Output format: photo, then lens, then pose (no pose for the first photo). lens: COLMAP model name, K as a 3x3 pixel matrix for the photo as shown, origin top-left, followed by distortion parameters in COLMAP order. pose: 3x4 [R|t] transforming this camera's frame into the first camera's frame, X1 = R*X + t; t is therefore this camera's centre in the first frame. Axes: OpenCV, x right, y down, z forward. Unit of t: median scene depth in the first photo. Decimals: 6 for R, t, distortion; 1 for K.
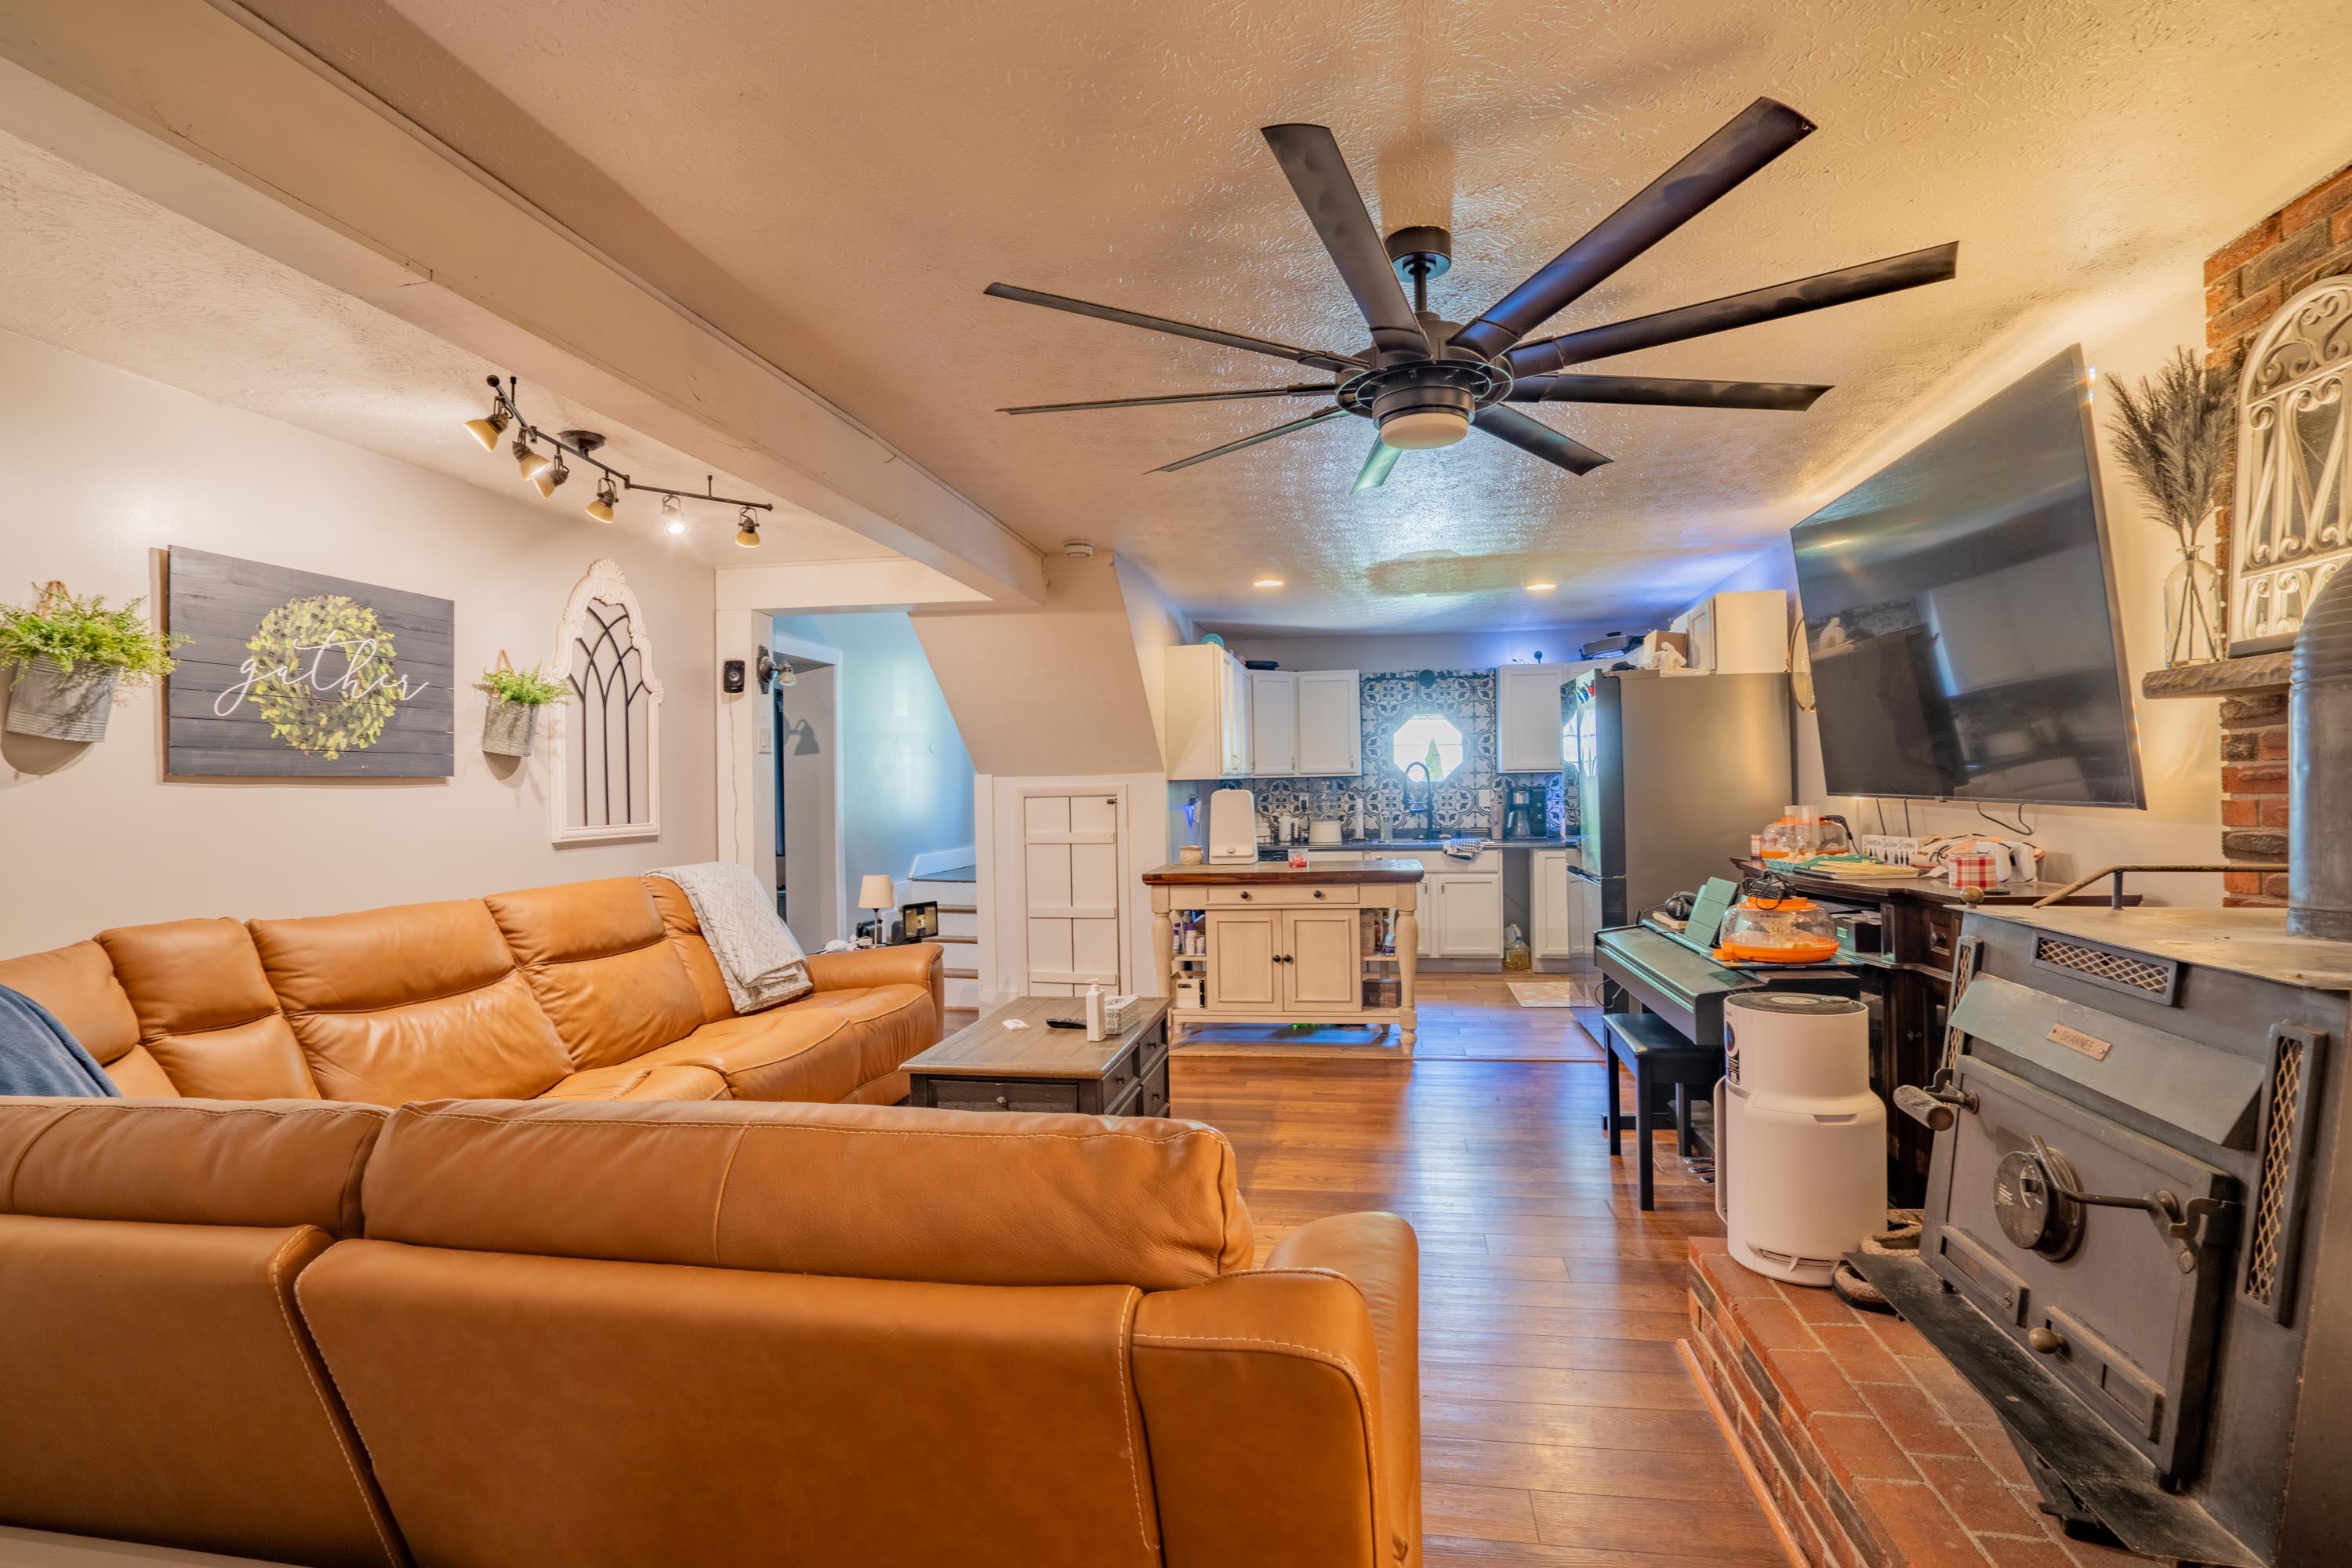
lens RADIAL K [[1094.6, 0, 1217.3], [0, 1094.6, 789.6], [0, 0, 1]] dist [-0.052097, 0.018449]
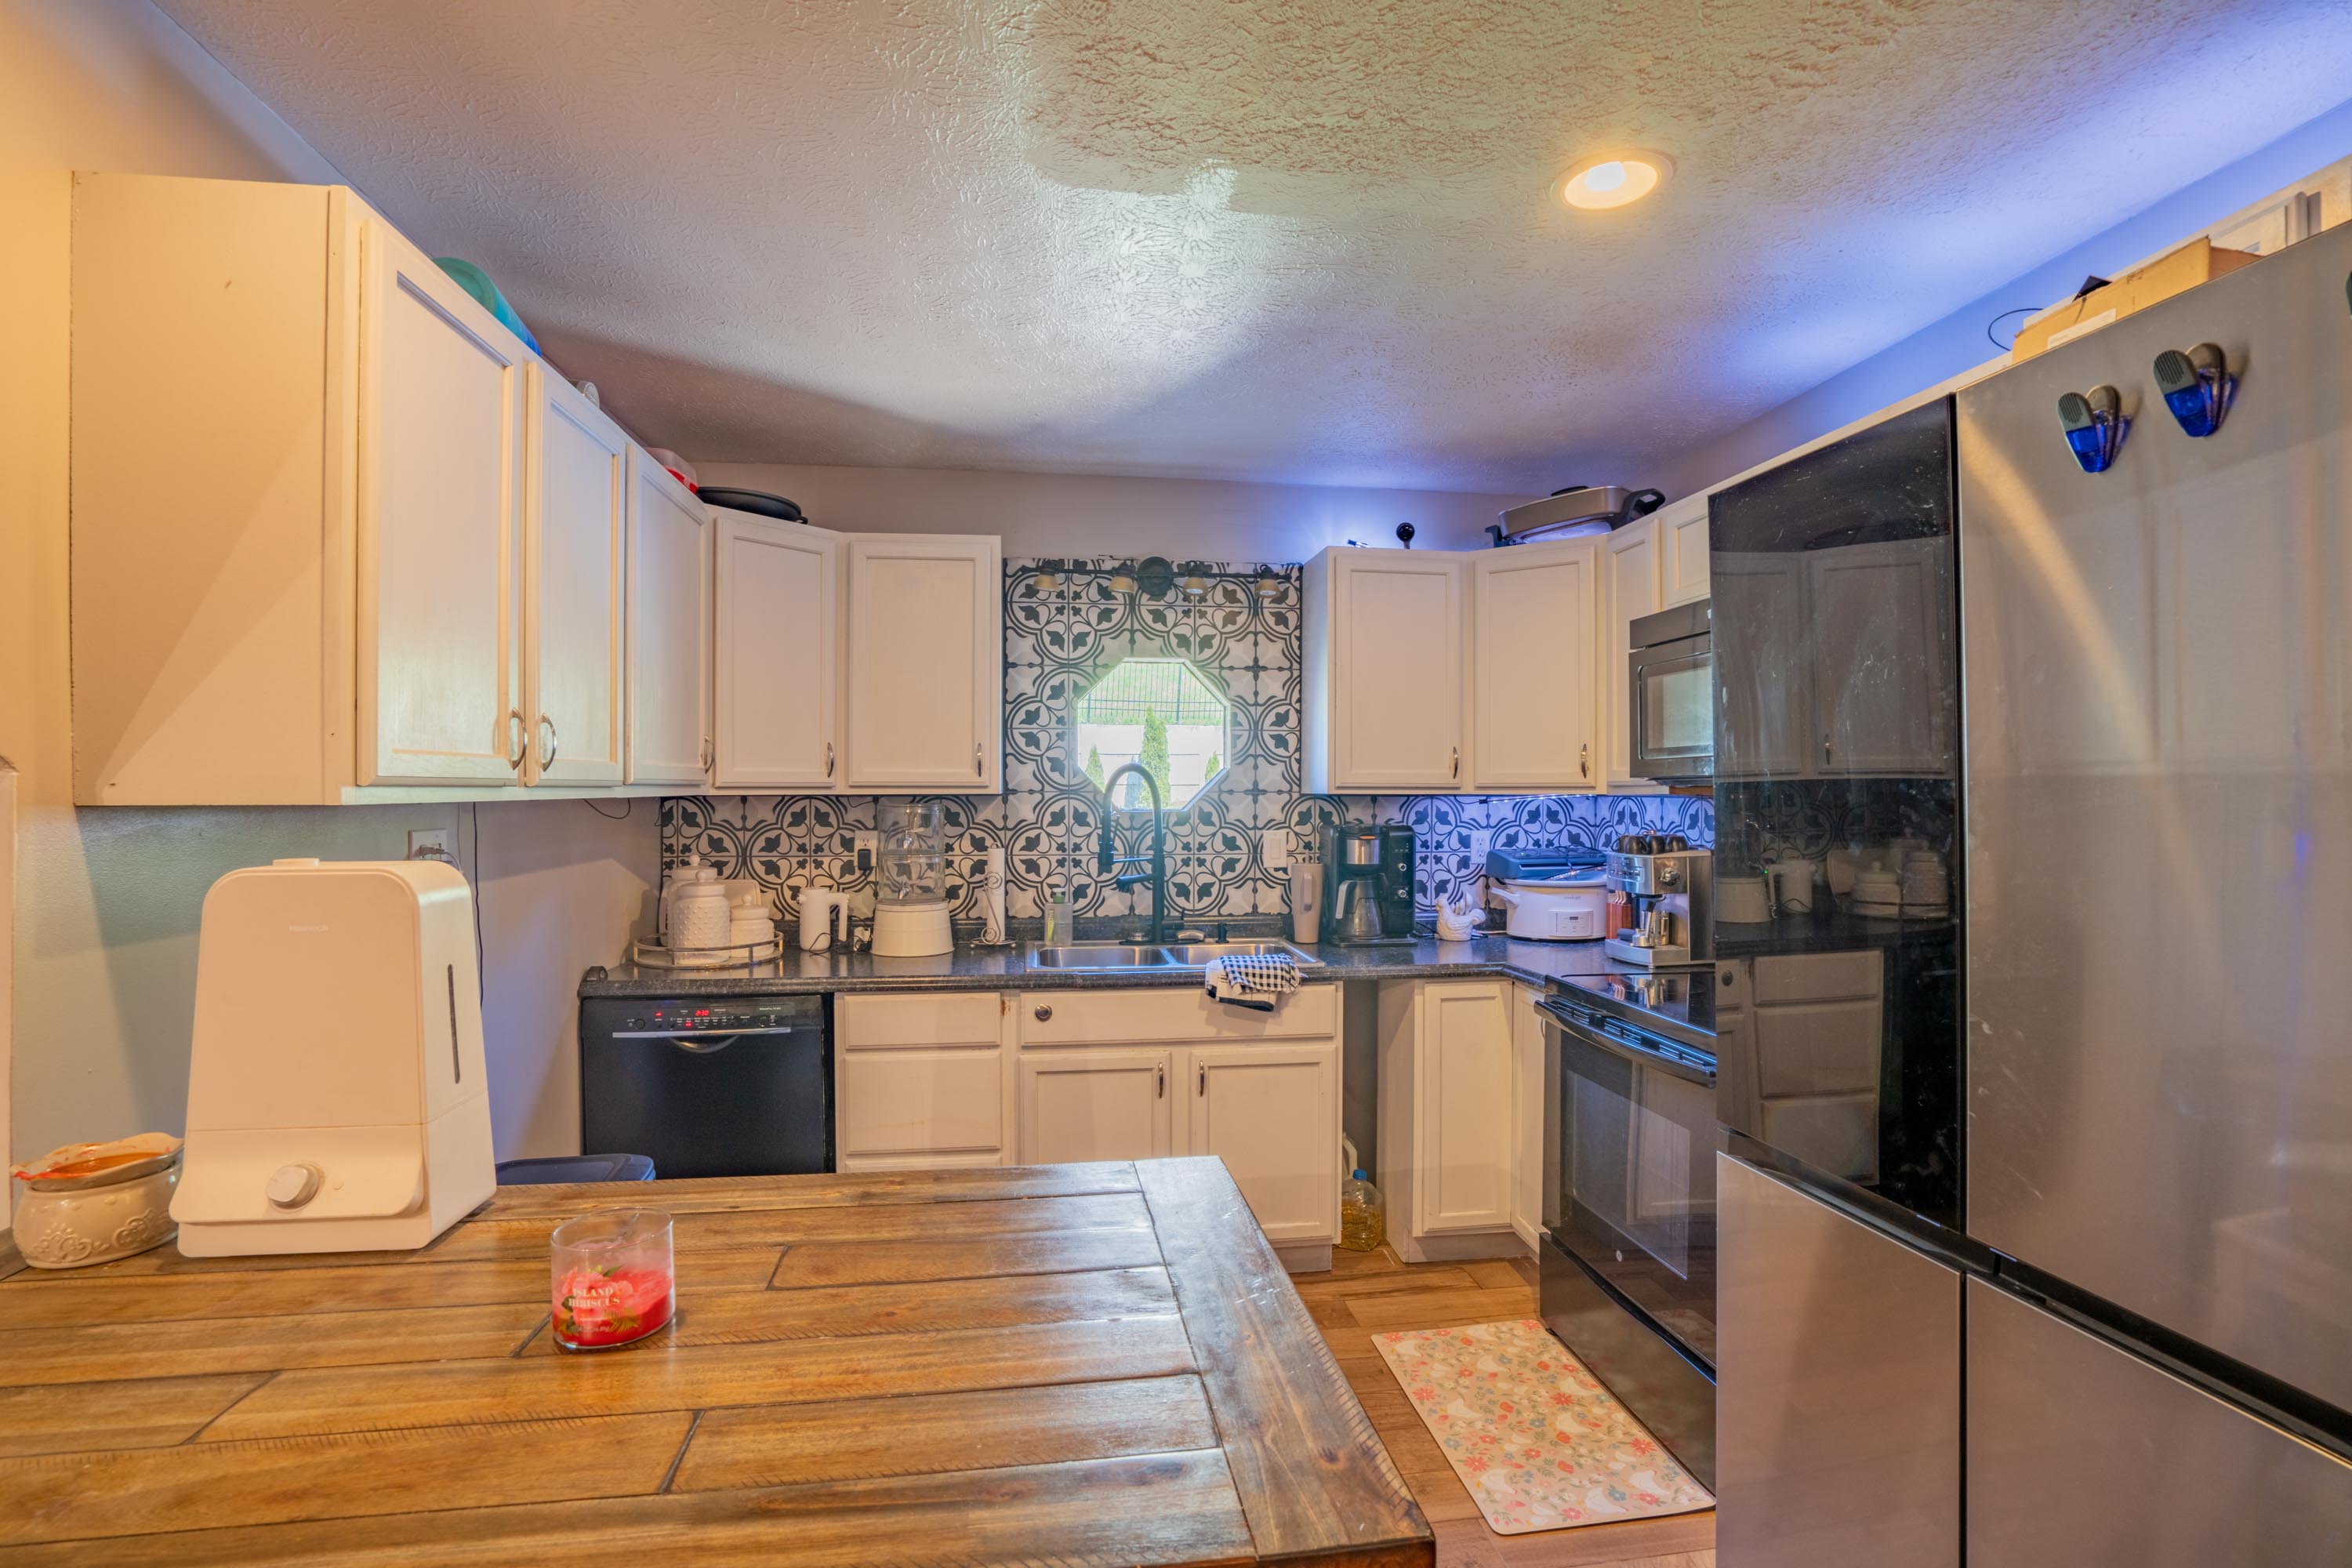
lens RADIAL K [[1094.6, 0, 1171.9], [0, 1094.6, 789.9], [0, 0, 1]] dist [-0.052097, 0.018449]
pose [[0.961992, 0.019429, 0.272384, 0.079854], [-0.016538, 0.999780, -0.012906, -0.009845], [-0.272575, 0.007911, 0.962102, 0.575000]]
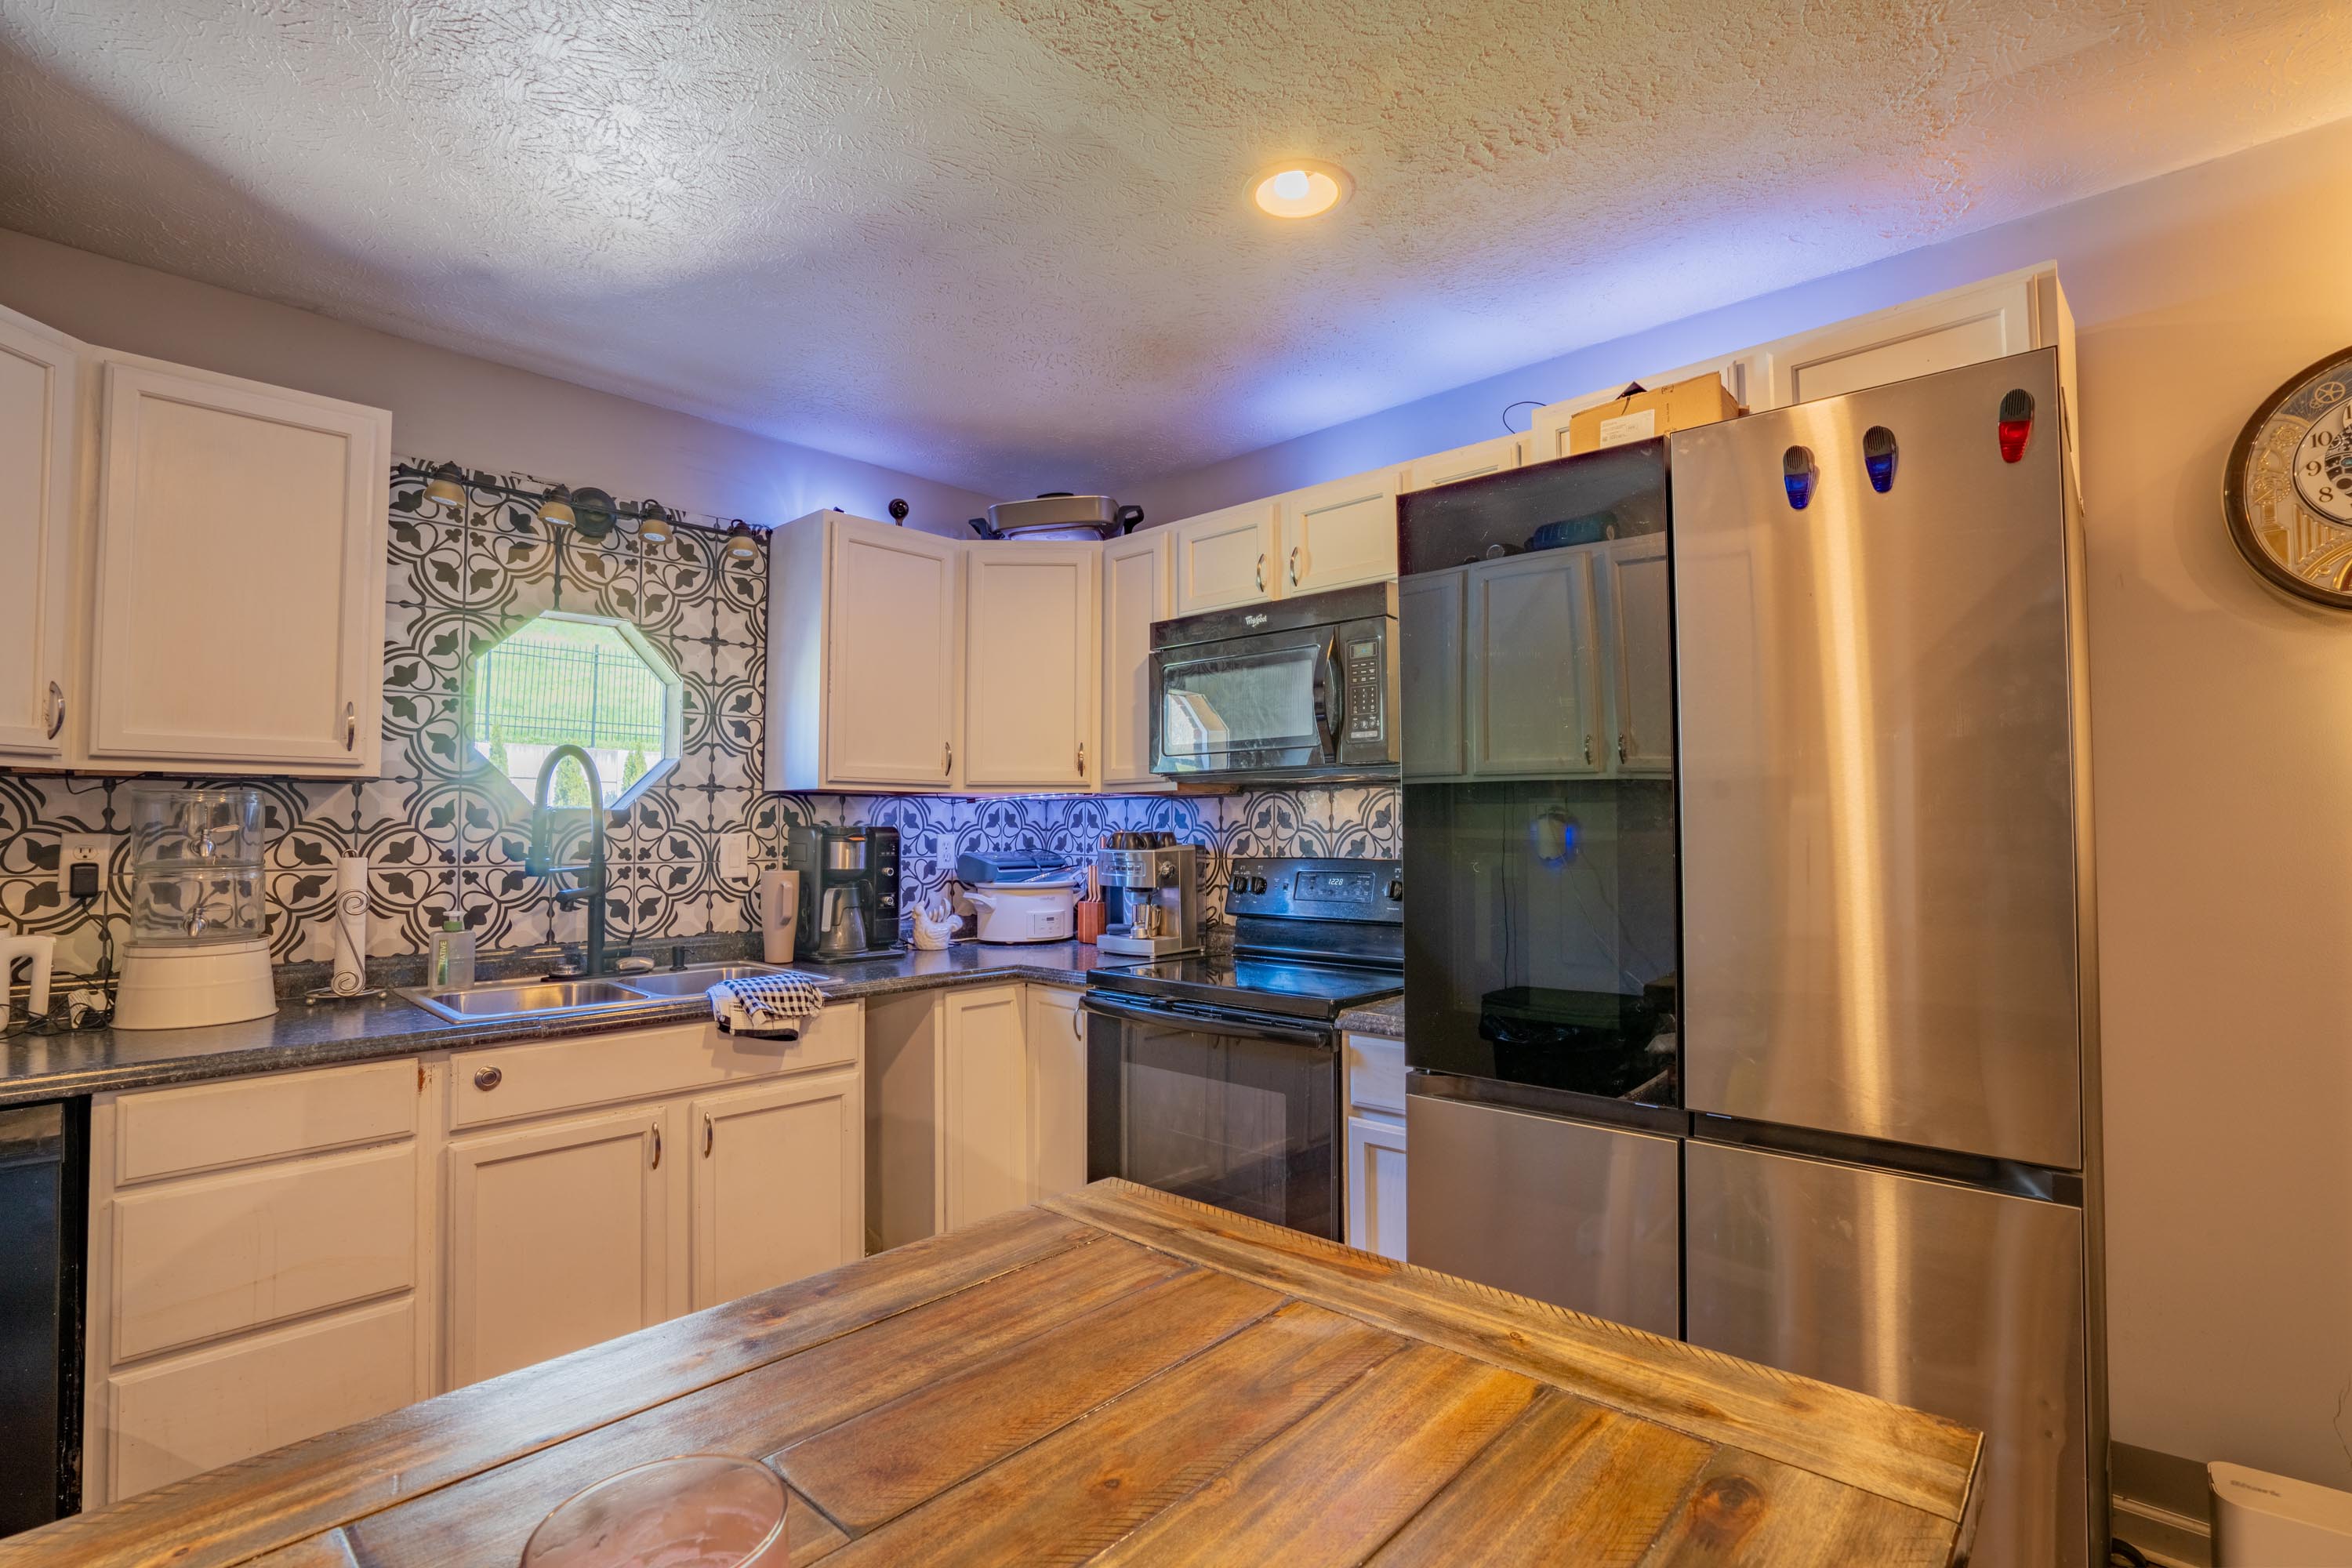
lens RADIAL K [[1094.6, 0, 1183.1], [0, 1094.6, 786.5], [0, 0, 1]] dist [-0.052097, 0.018449]
pose [[0.572592, 0.047310, 0.818475, 0.022330], [-0.005915, 0.998546, -0.053580, 0.003327], [-0.819819, 0.025838, 0.572039, 0.652063]]
